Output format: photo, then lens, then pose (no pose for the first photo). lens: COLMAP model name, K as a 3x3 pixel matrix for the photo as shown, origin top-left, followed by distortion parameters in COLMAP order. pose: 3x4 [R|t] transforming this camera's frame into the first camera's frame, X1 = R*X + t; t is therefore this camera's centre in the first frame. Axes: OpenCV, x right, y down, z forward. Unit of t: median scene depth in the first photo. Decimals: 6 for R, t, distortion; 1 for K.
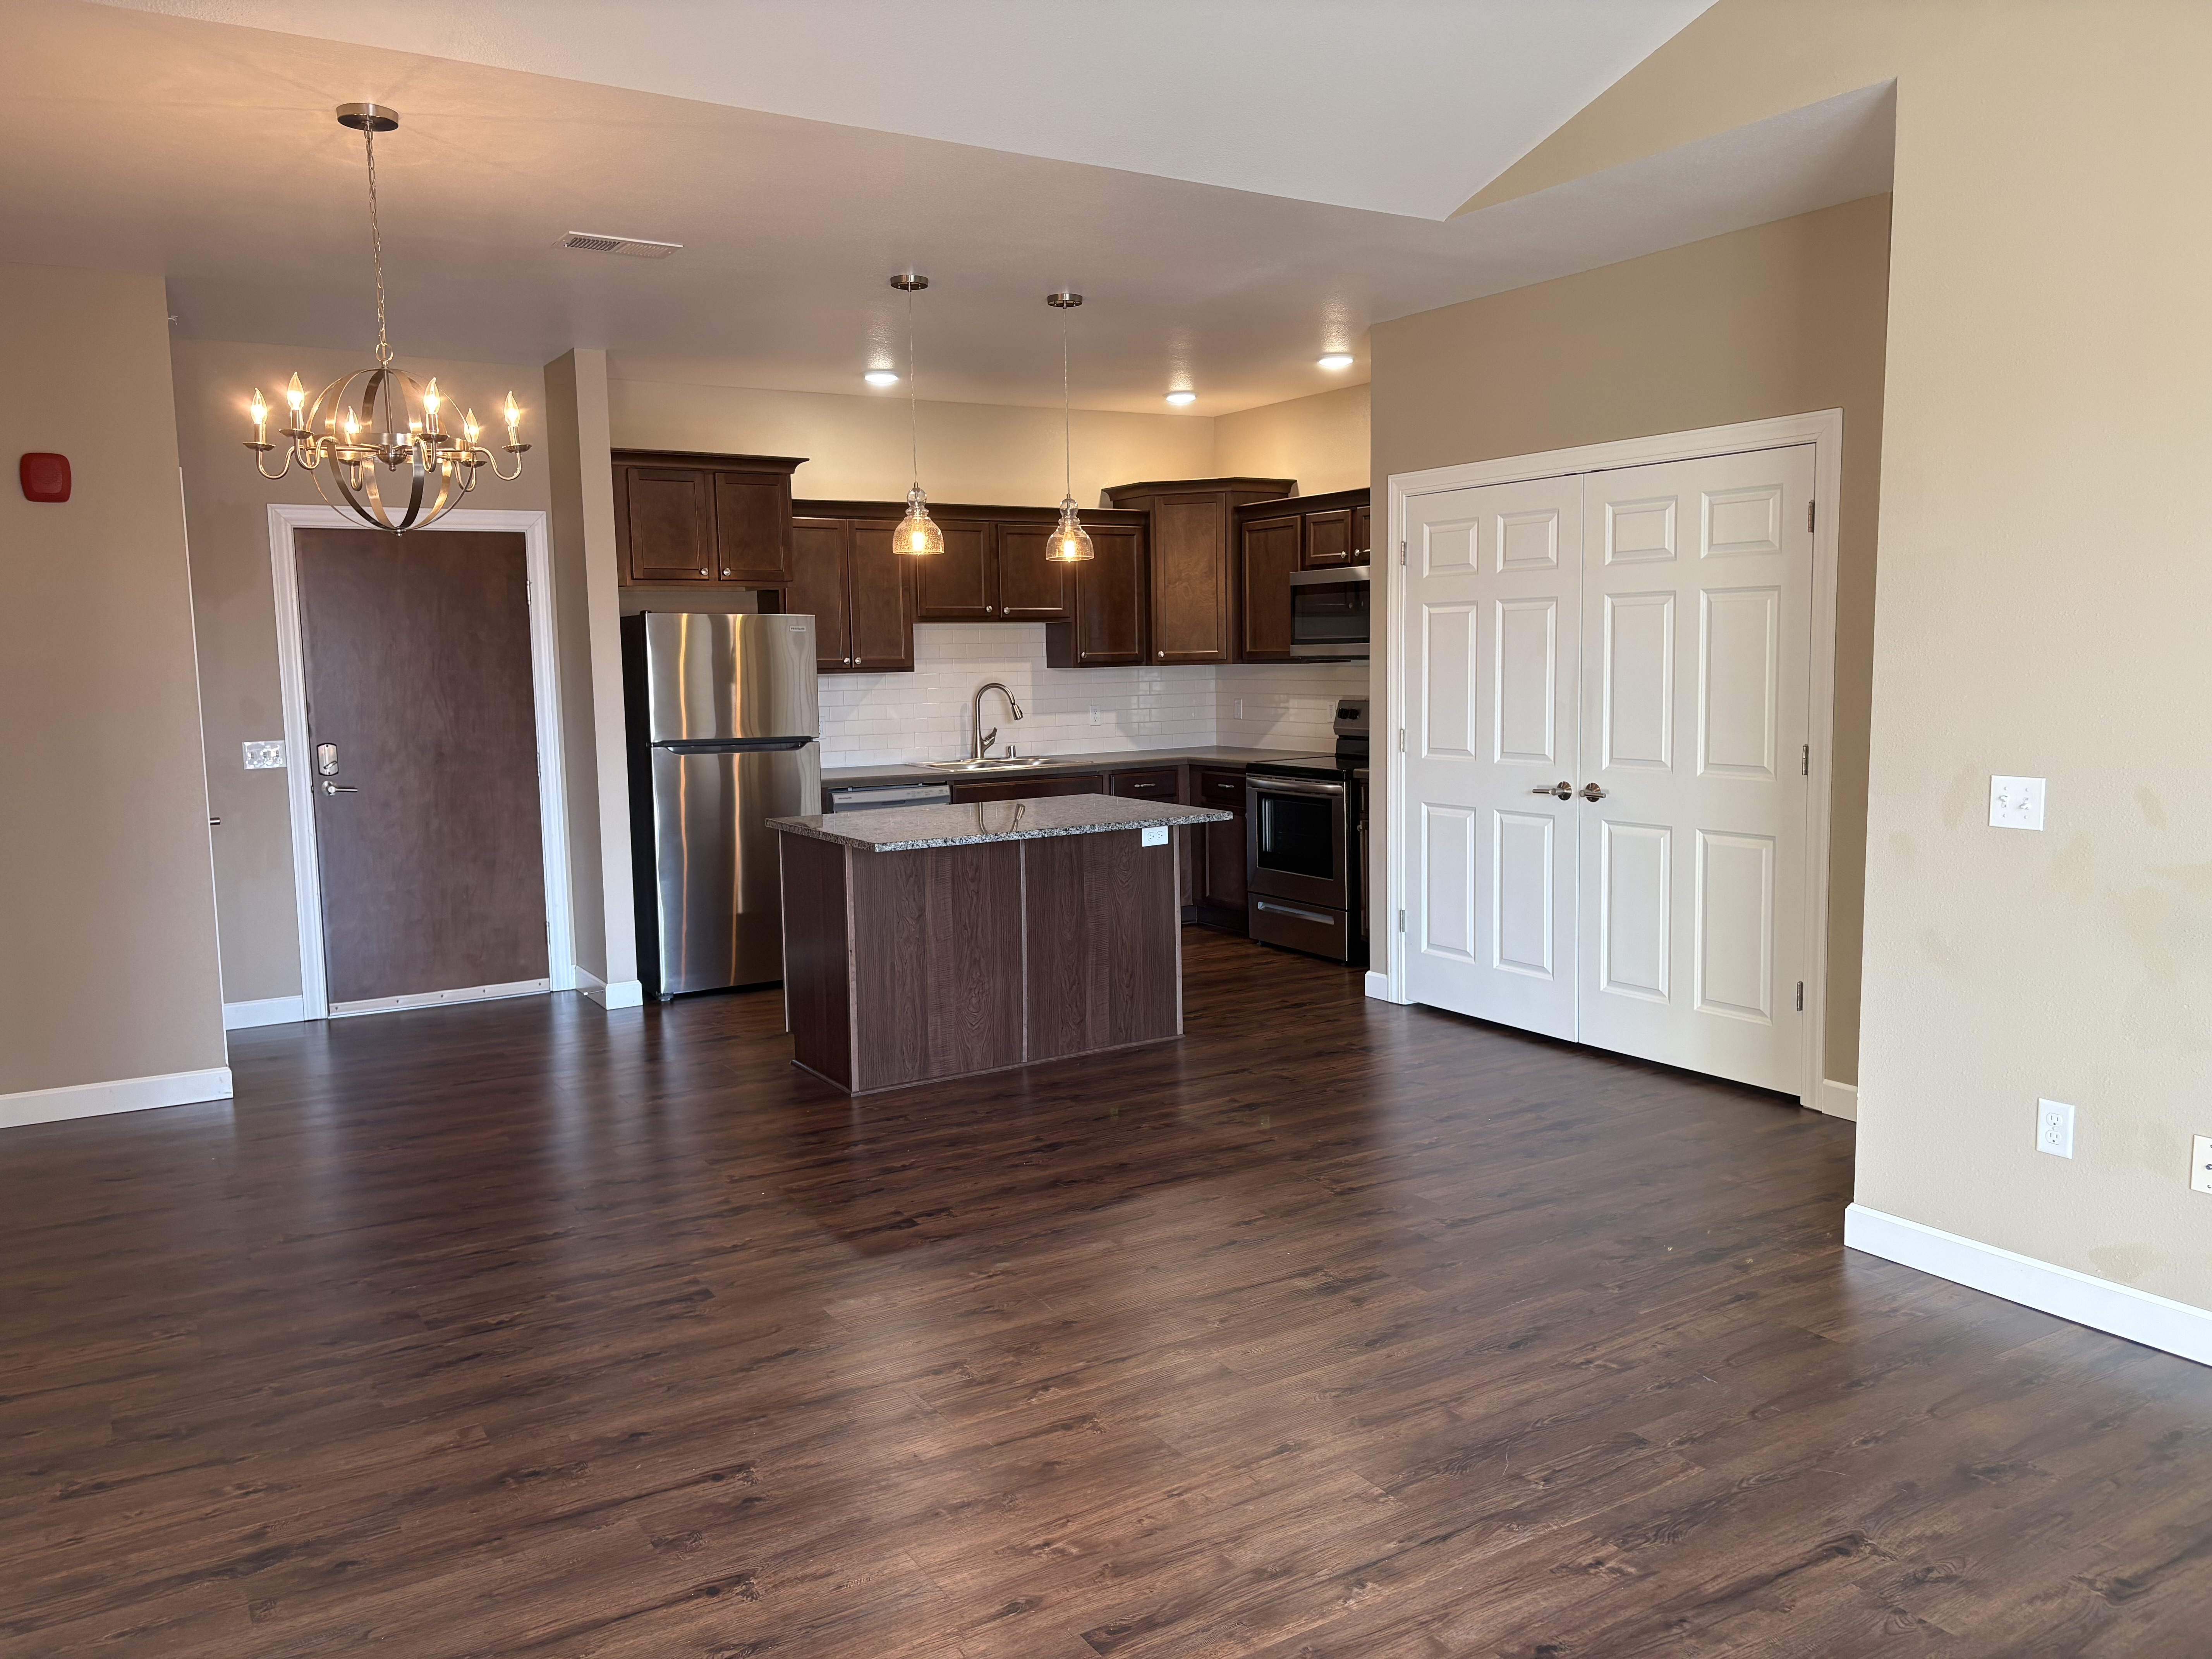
lens RADIAL K [[1666.6, 0, 1092.7], [0, 1666.6, 834.2], [0, 0, 1]] dist [0.055627, -0.057876]
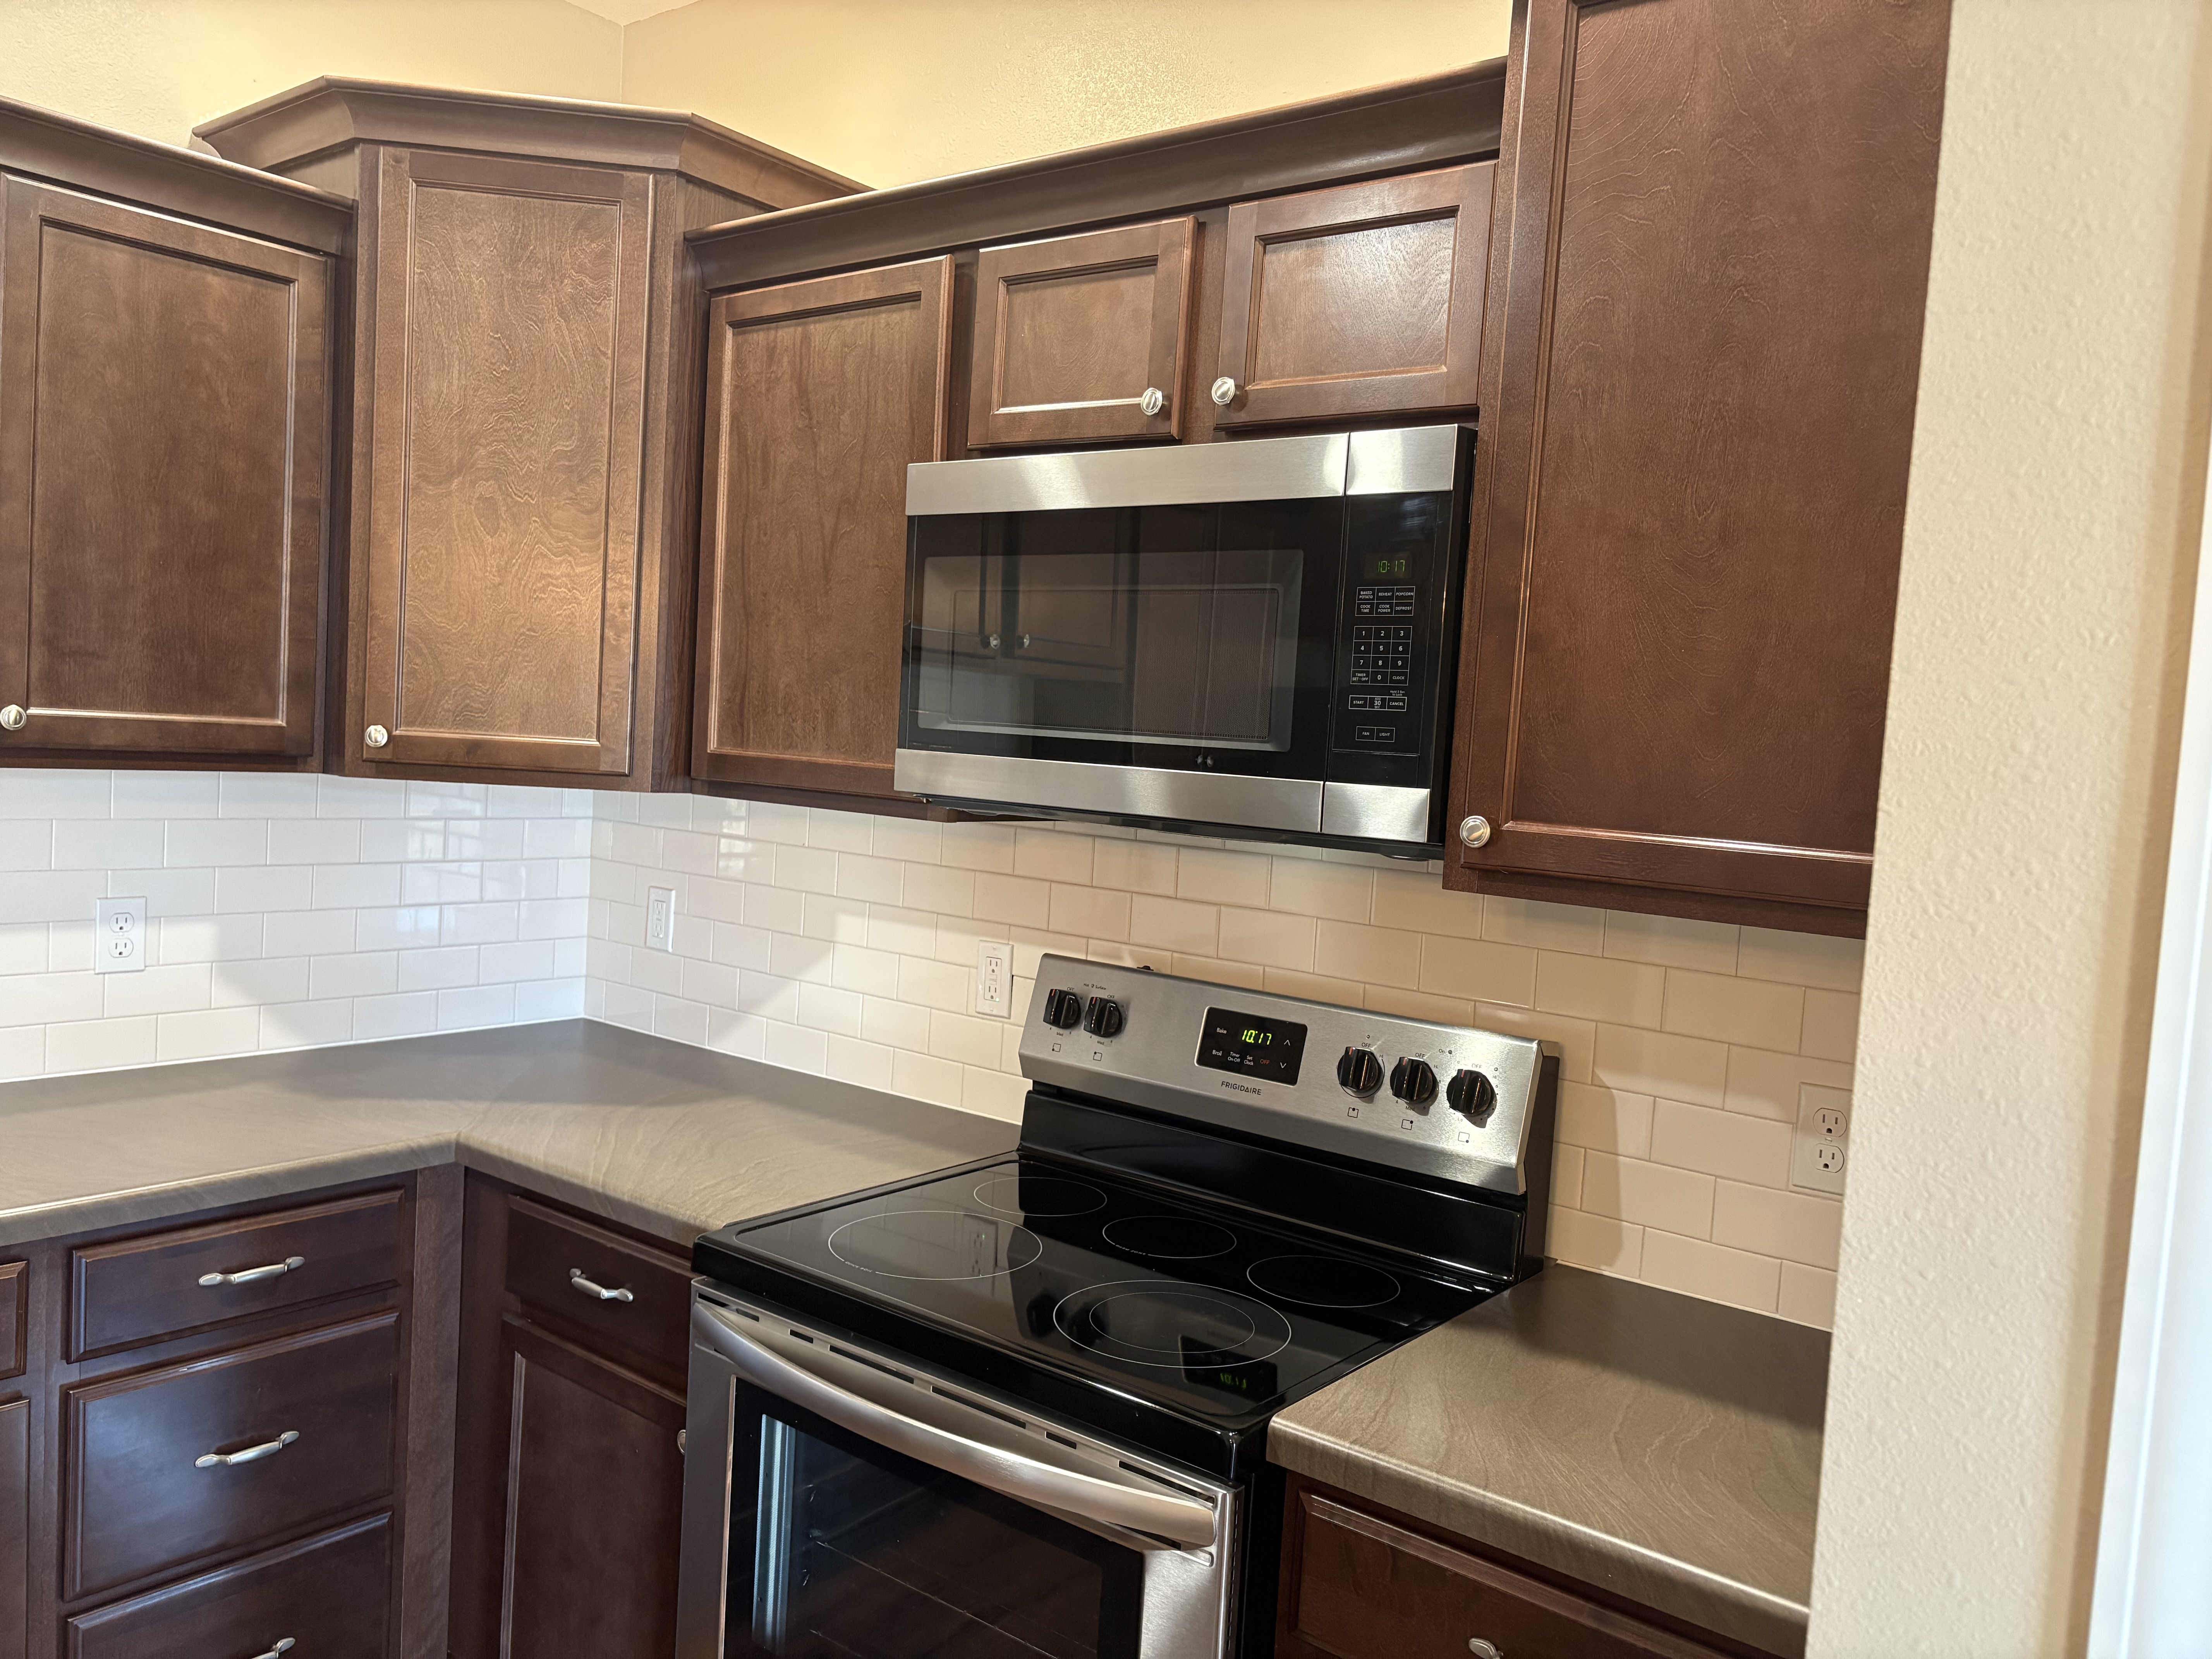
lens RADIAL K [[1666.6, 0, 1104.4], [0, 1666.6, 830.0], [0, 0, 1]] dist [0.055627, -0.057876]
pose [[0.935319, 0.057420, 0.349115, 0.075286], [-0.041243, 0.997710, -0.053604, -0.110459], [-0.351393, 0.035738, 0.935546, 0.935090]]
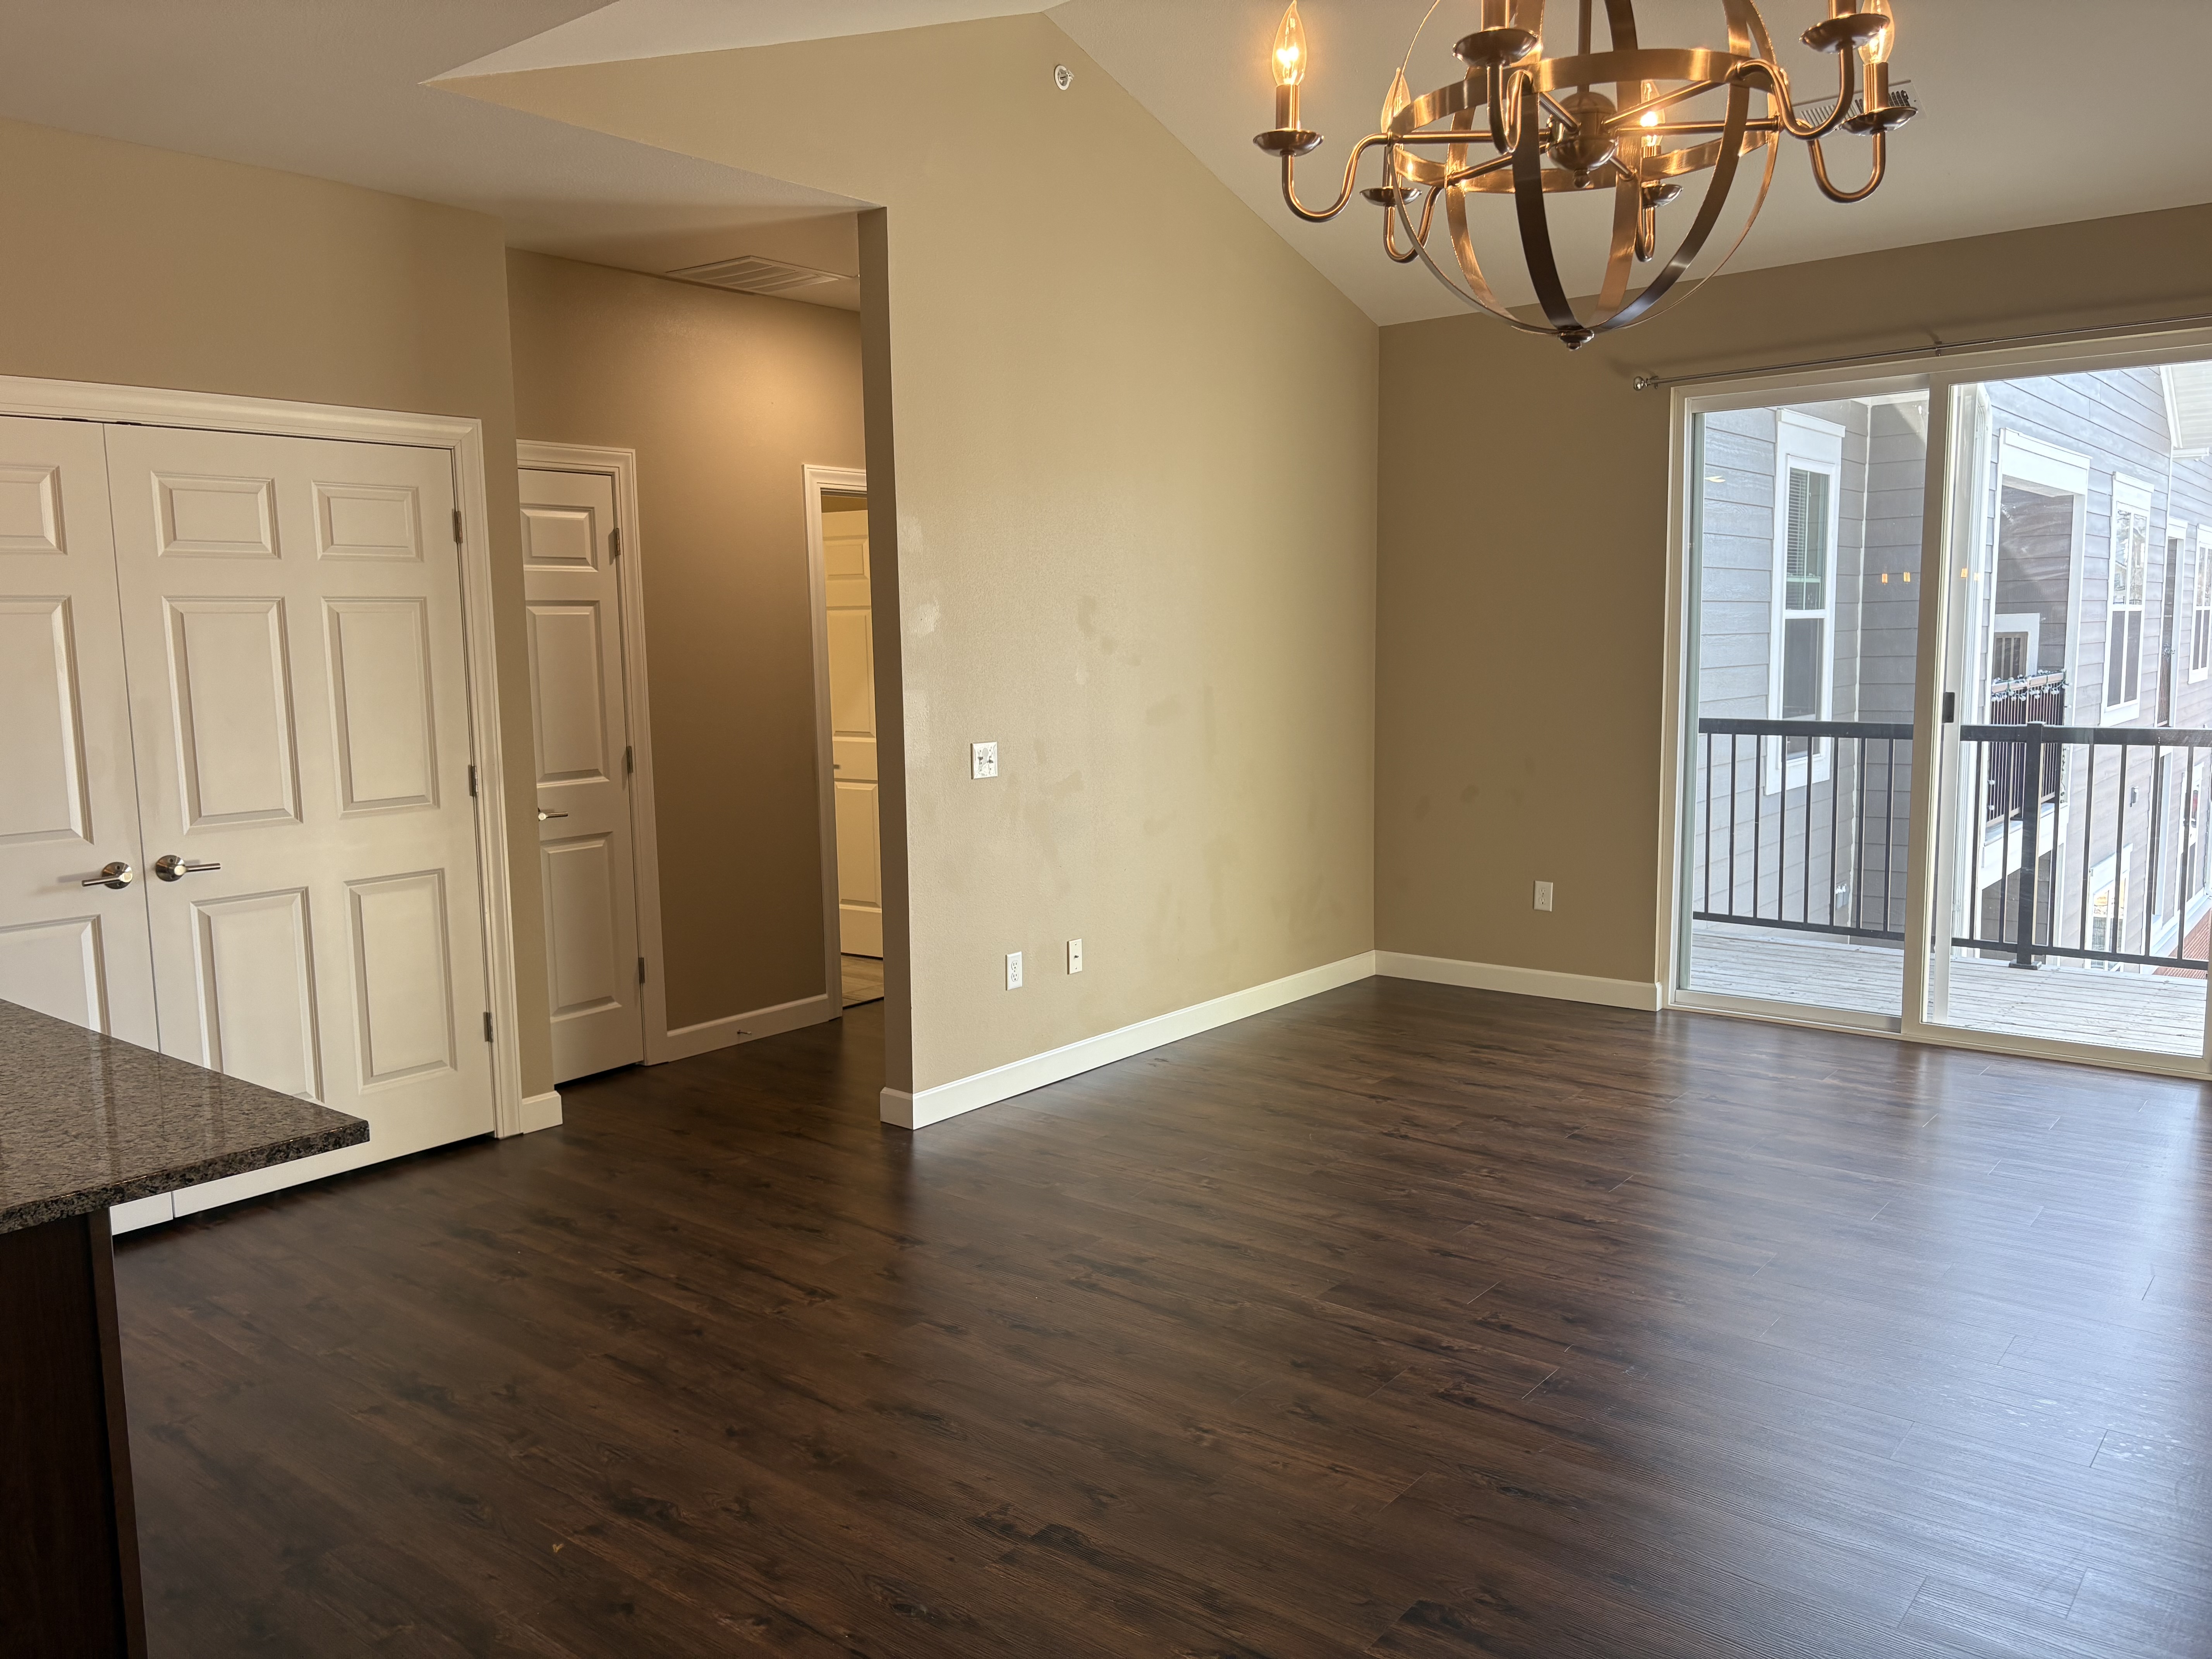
lens RADIAL K [[1666.6, 0, 1118.5], [0, 1666.6, 829.8], [0, 0, 1]] dist [0.055627, -0.057876]
pose [[-0.338527, -0.089007, 0.936738, -0.464323], [0.127671, 0.981965, 0.139444, -0.080482], [-0.932255, 0.166800, -0.321058, 0.752972]]
